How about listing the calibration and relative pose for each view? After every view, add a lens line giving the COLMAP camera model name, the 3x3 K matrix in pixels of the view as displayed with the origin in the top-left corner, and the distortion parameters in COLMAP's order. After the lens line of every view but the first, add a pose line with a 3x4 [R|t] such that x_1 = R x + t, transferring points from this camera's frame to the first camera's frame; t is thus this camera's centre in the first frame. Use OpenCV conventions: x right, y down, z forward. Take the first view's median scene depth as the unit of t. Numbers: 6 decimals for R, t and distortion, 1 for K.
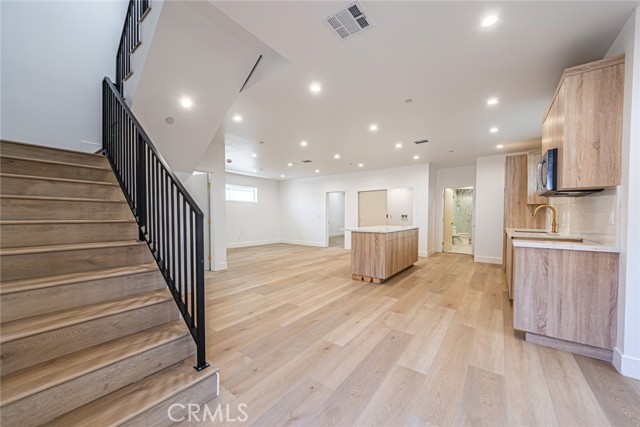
lens RADIAL K [[242.5, 0, 314.7], [0, 242.5, 221.1], [0, 0, 1]] dist [-0.001050, 0.000100]
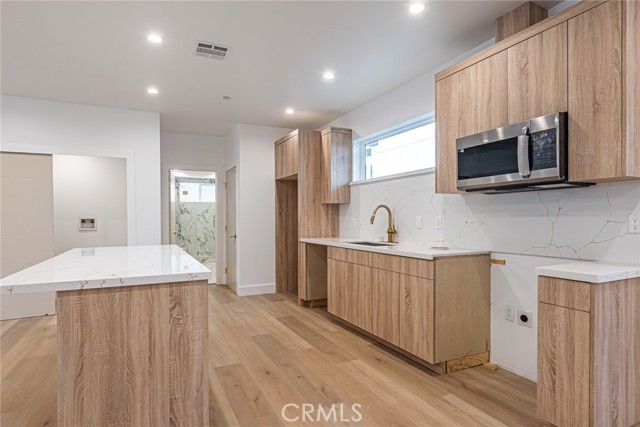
lens RADIAL K [[358.2, 0, 320.0], [0, 358.2, 213.5], [0, 0, 1]] dist [0.002622, 0.000880]
pose [[0.445095, 0.005026, 0.895469, -0.101269], [0.025912, 0.999493, -0.018490, -0.038888], [-0.895108, 0.031433, 0.444739, 1.048561]]
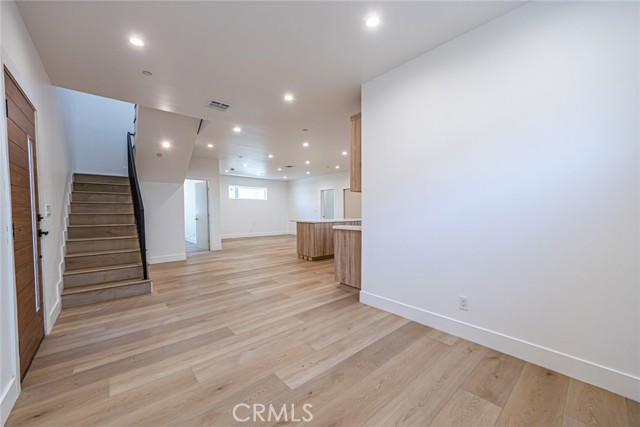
lens RADIAL K [[242.5, 0, 314.7], [0, 242.5, 221.1], [0, 0, 1]] dist [-0.001050, 0.000100]
pose [[0.978350, 0.002272, -0.206945, 0.921343], [0.001666, 0.999821, 0.018853, 0.021781], [0.206951, -0.018789, 0.978171, -0.509147]]
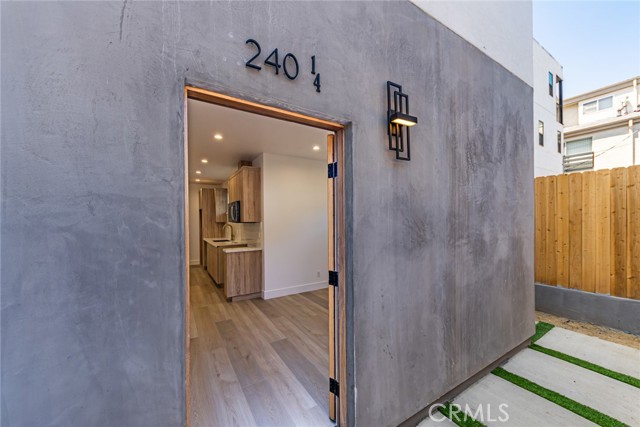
lens RADIAL K [[238.3, 0, 319.7], [0, 238.3, 220.6], [0, 0, 1]] dist [-0.000058, 0.000022]
pose [[0.361942, -0.011436, 0.932131, -0.540698], [0.033472, 0.999439, -0.000735, -0.103150], [-0.931600, 0.031466, 0.362122, -0.292798]]
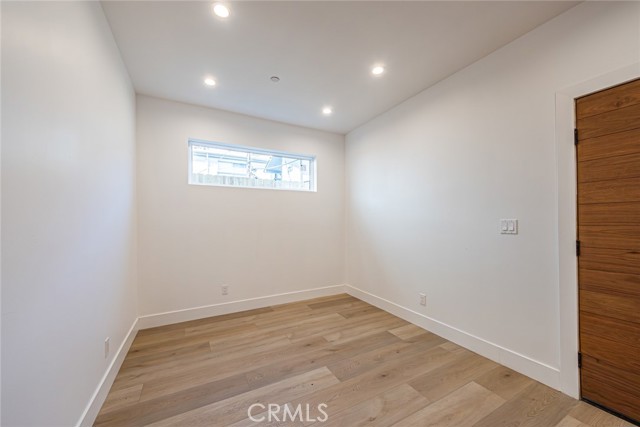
lens RADIAL K [[242.5, 0, 314.7], [0, 242.5, 221.1], [0, 0, 1]] dist [-0.001050, 0.000100]
pose [[-0.907294, 0.001905, 0.420492, 0.439415], [0.010564, 0.999777, 0.018265, -0.034703], [-0.420363, 0.021014, -0.907112, 0.788768]]
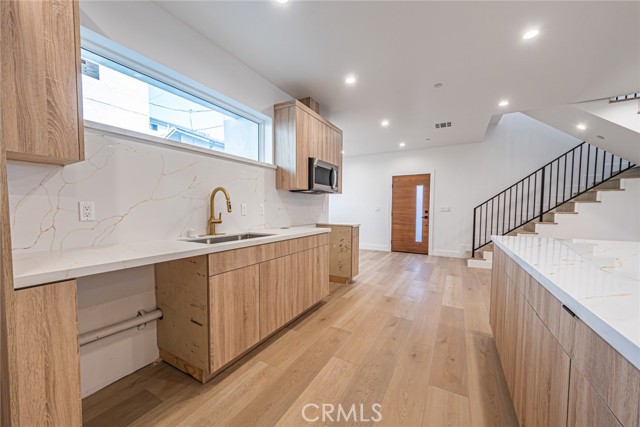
lens RADIAL K [[242.5, 0, 314.7], [0, 242.5, 221.1], [0, 0, 1]] dist [-0.001050, 0.000100]
pose [[-0.992311, -0.001413, -0.123757, 1.209440], [-0.010450, 0.997320, 0.072406, -0.047755], [0.123324, 0.073143, -0.989667, 2.371102]]
